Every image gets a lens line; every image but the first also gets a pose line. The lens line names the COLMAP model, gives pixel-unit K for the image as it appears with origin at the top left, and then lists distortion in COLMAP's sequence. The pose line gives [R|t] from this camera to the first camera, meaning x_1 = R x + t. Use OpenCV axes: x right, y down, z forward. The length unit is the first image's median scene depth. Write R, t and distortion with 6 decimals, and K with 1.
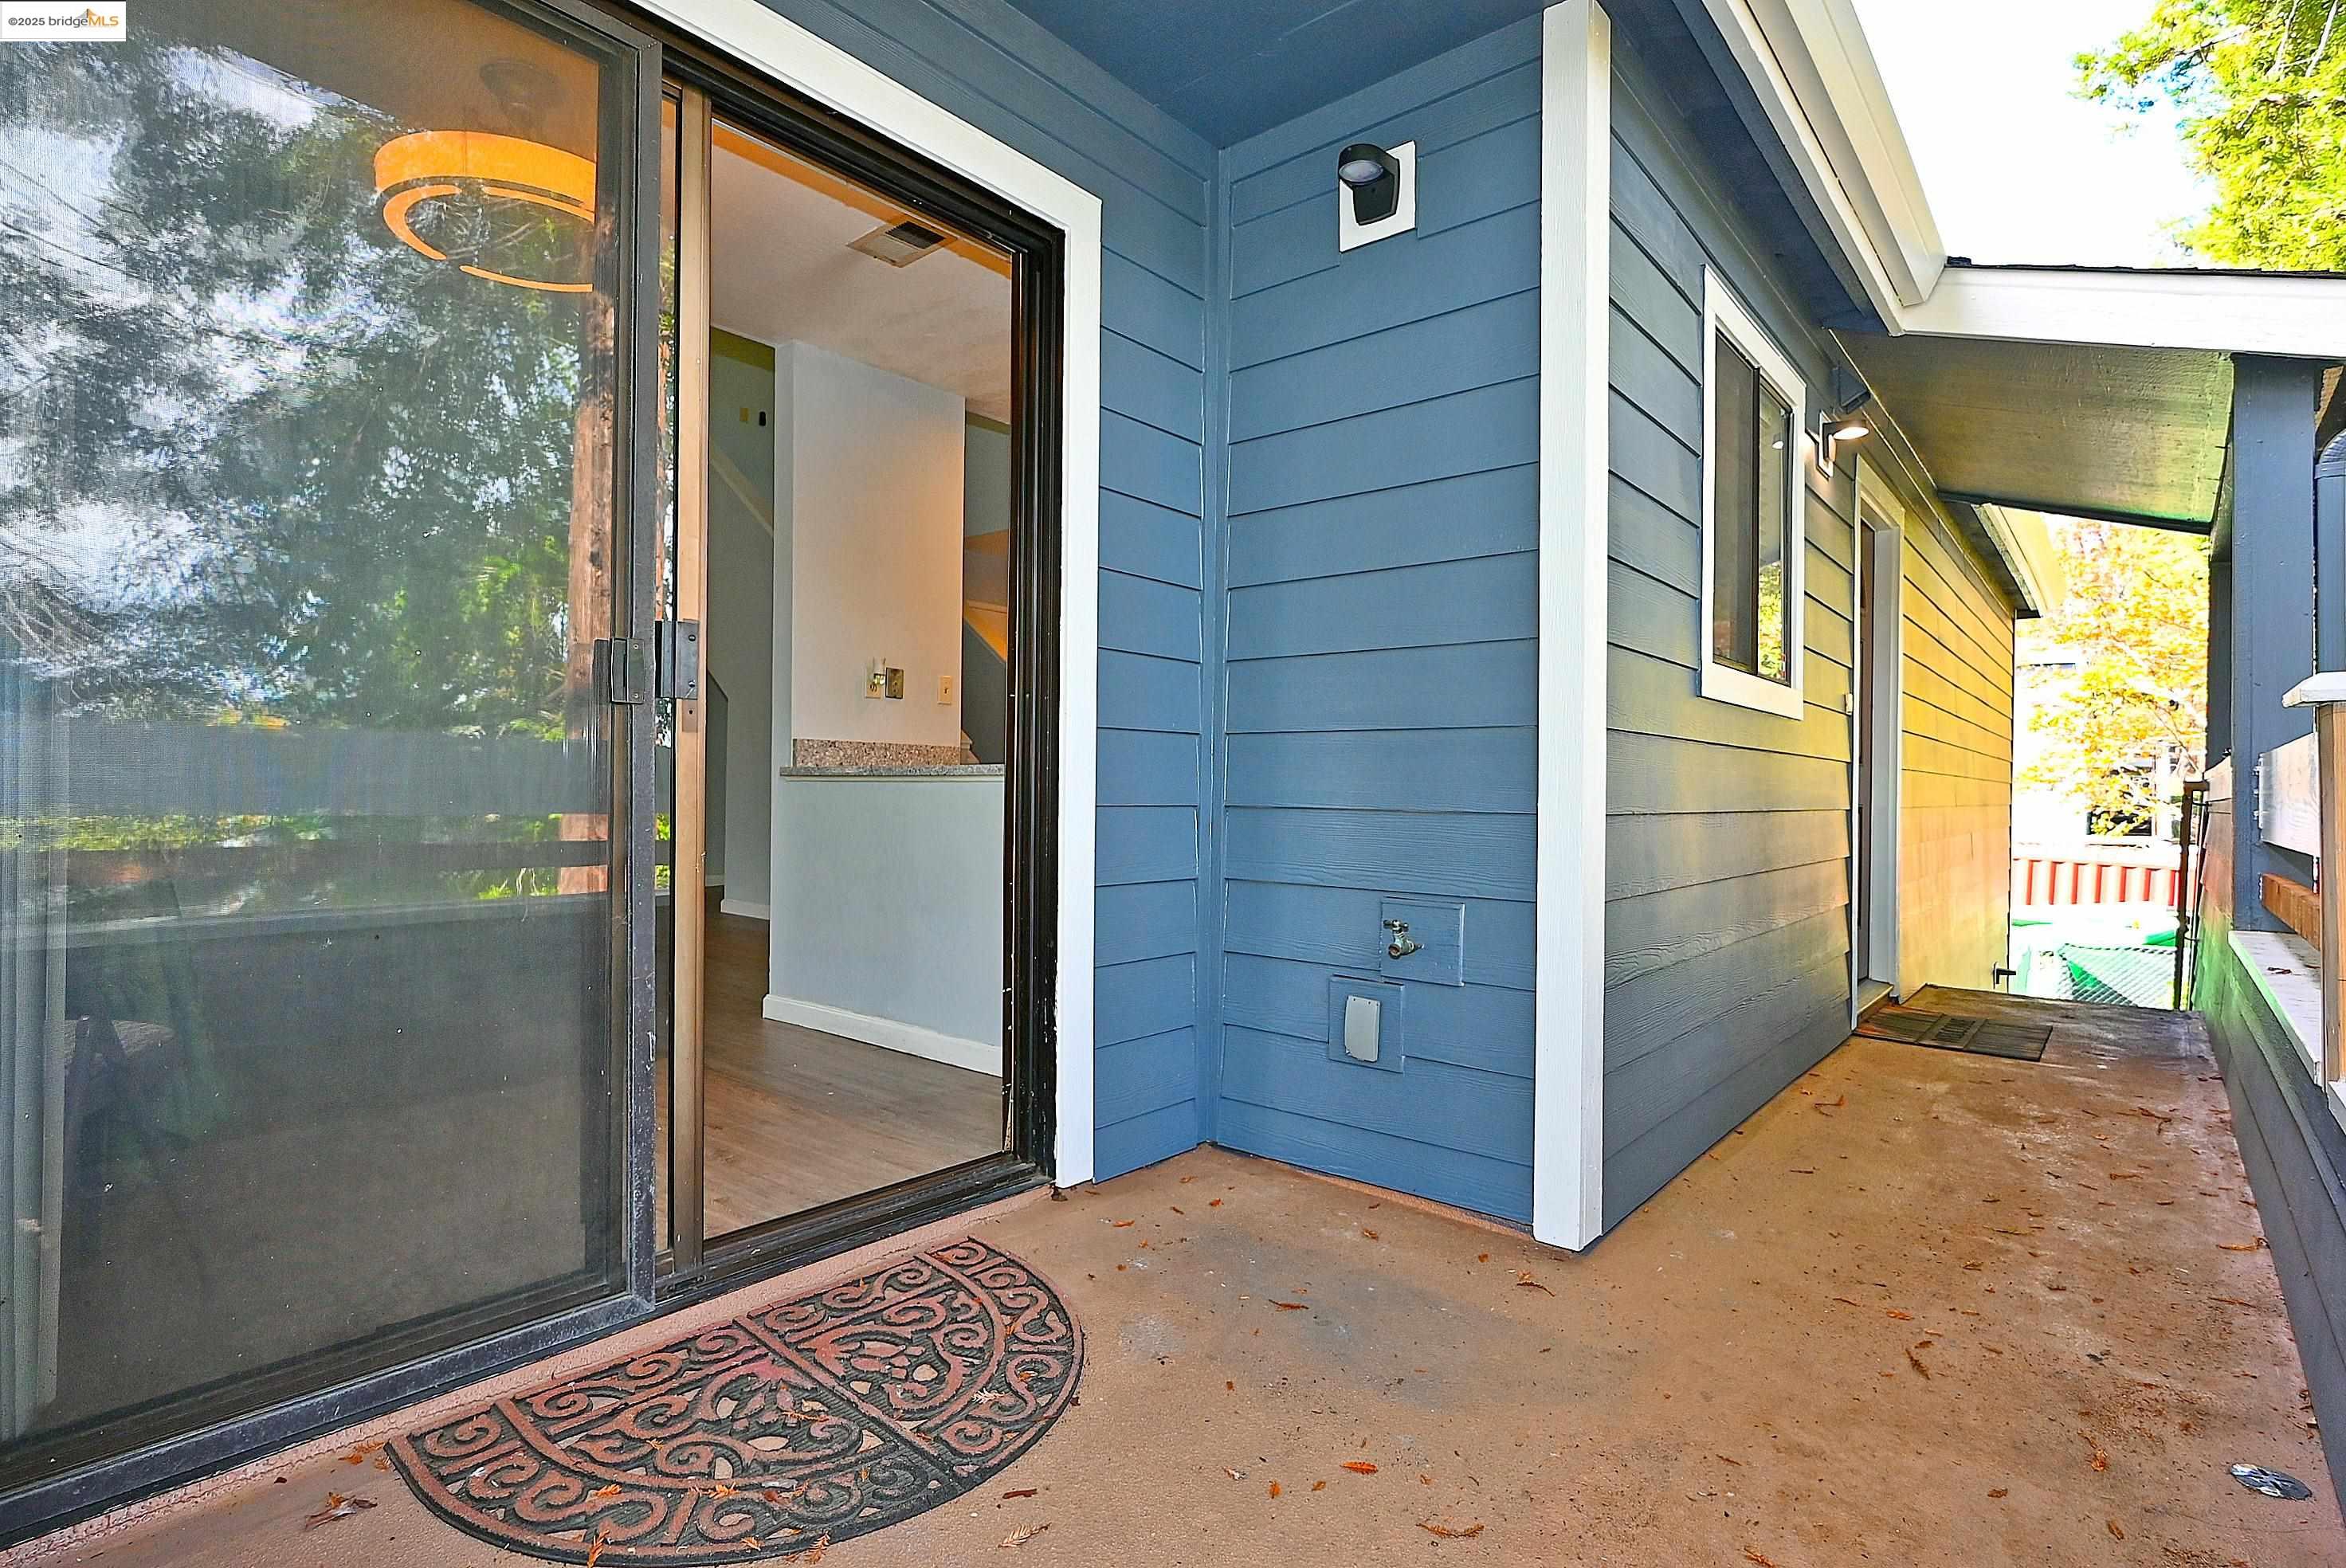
lens RADIAL K [[1195.3, 0, 1173.0], [0, 1195.3, 784.0], [0, 0, 1]] dist [-0.000270, 0.001030]
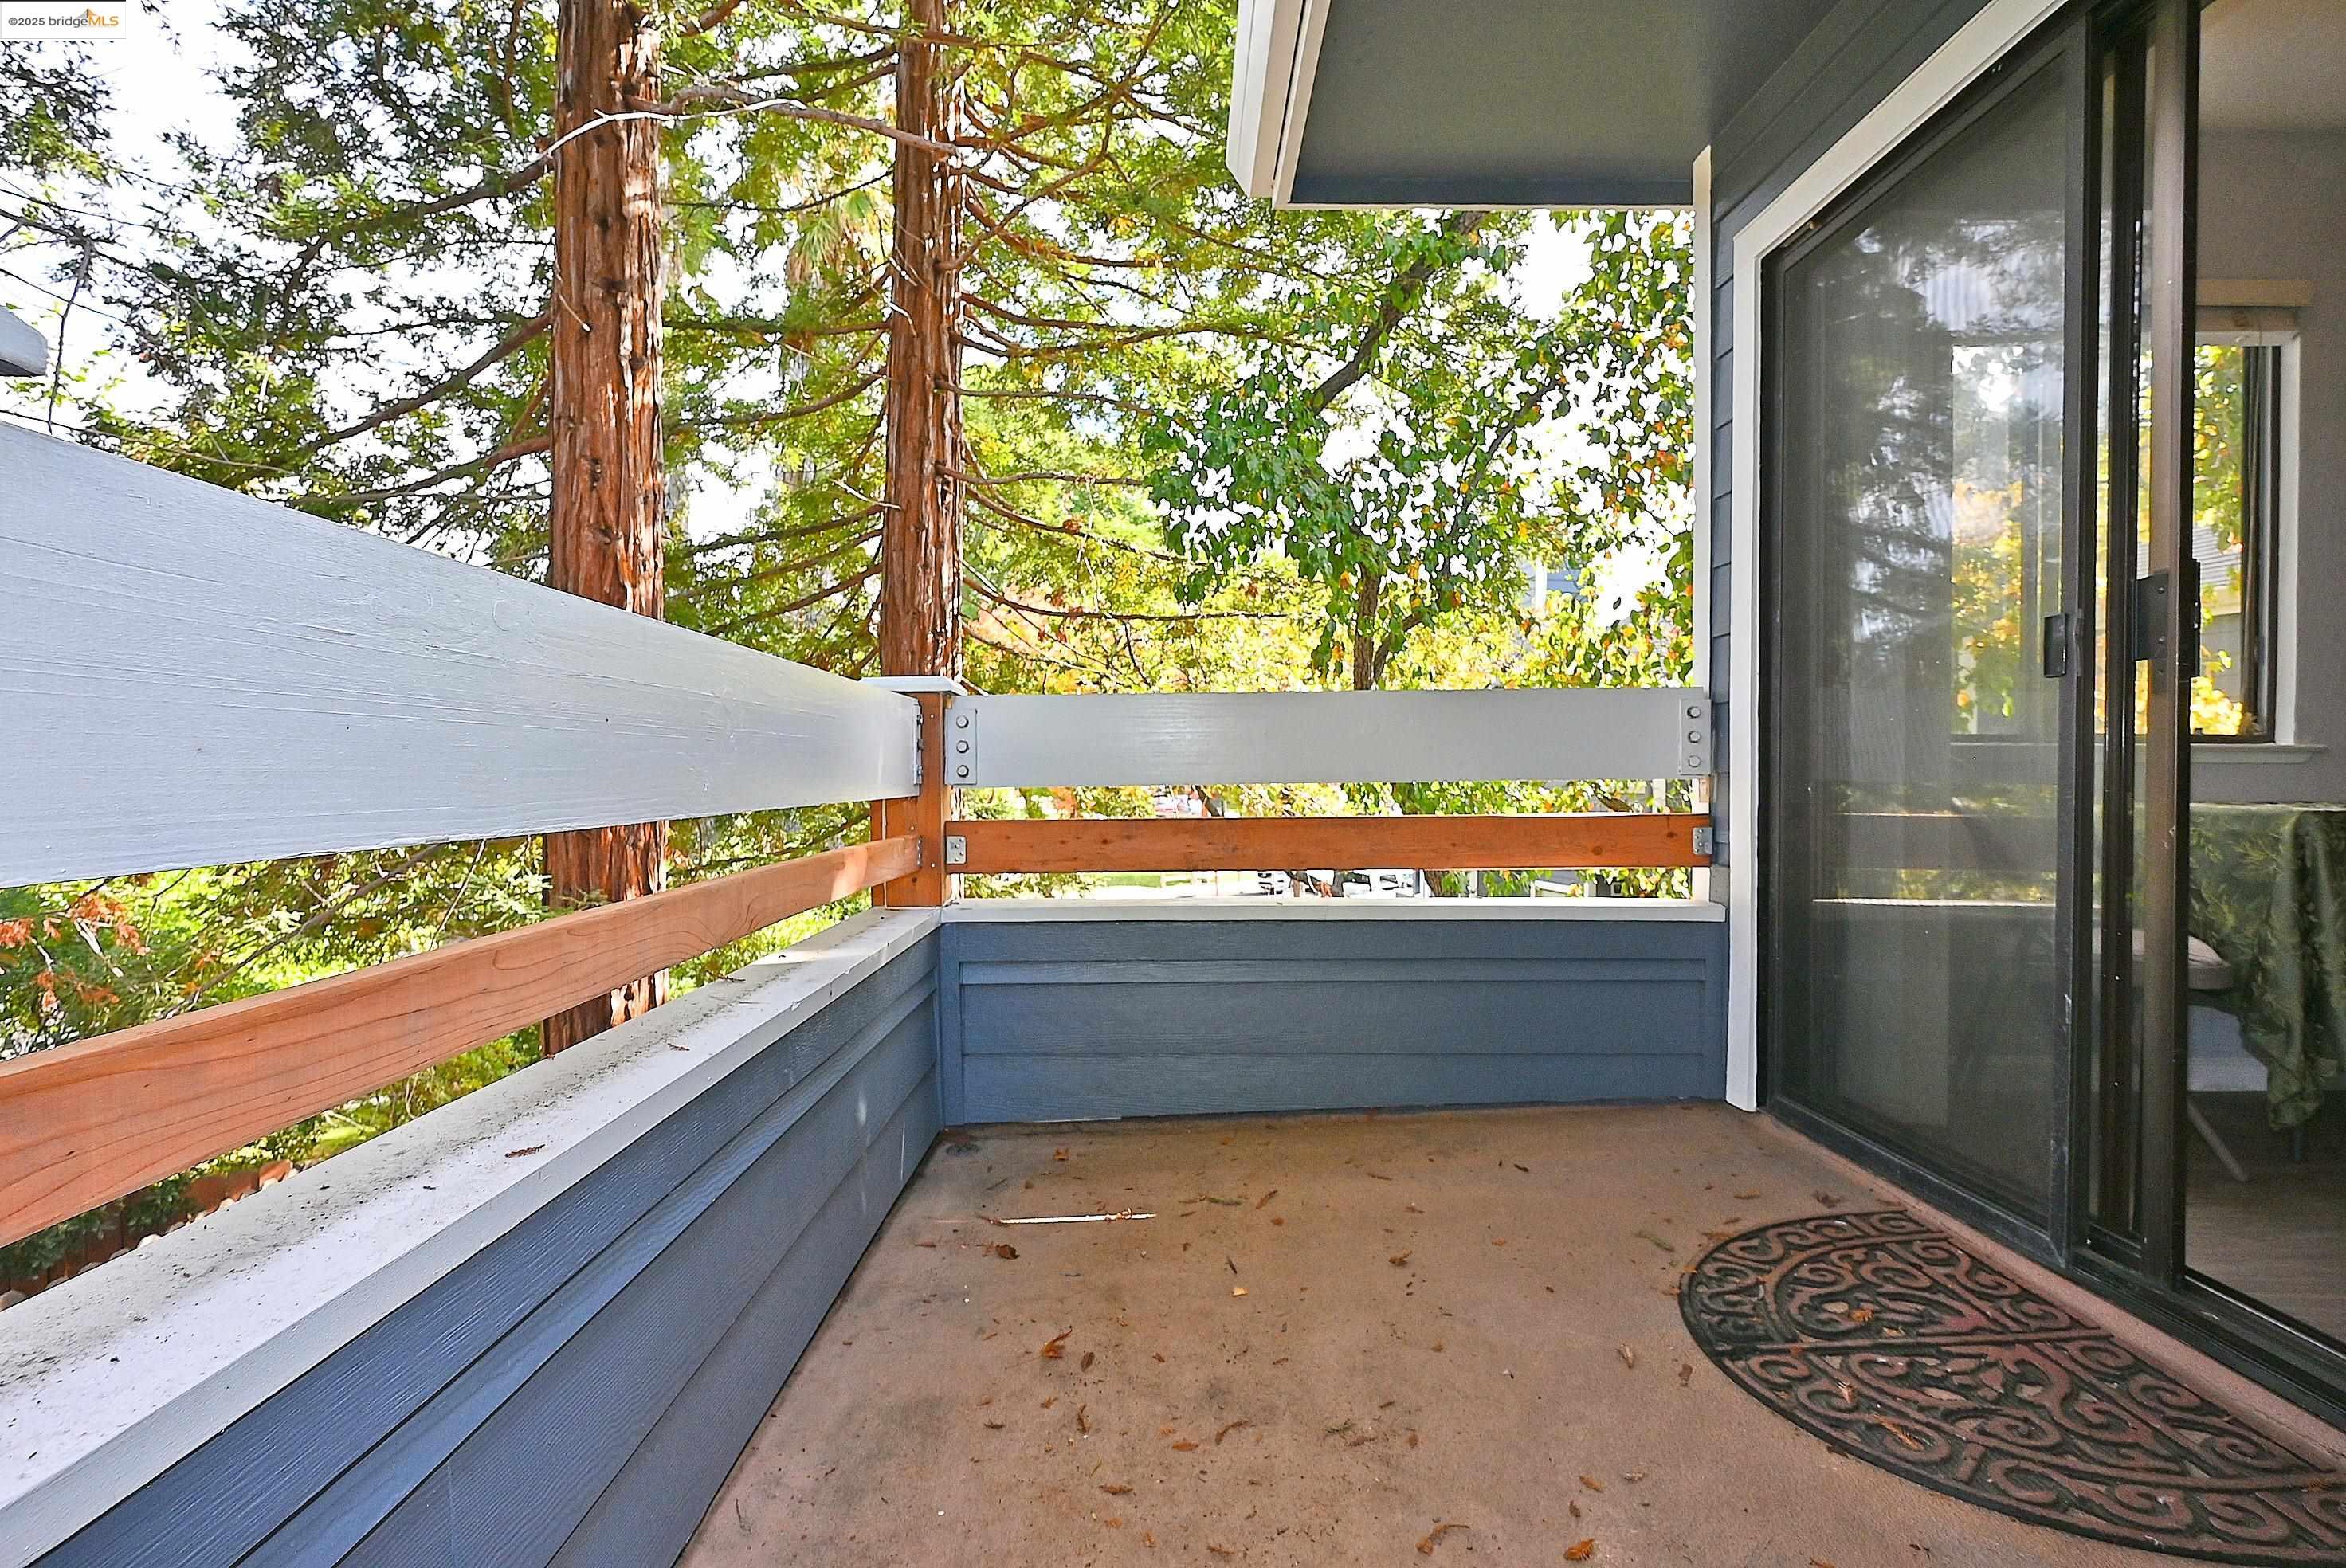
lens RADIAL K [[1195.3, 0, 1173.0], [0, 1195.3, 784.0], [0, 0, 1]] dist [-0.000270, 0.001030]
pose [[-0.768546, -0.005436, -0.639771, 0.931762], [-0.005536, 0.999983, -0.001847, 0.032211], [0.639770, 0.002123, -0.768563, 1.477407]]
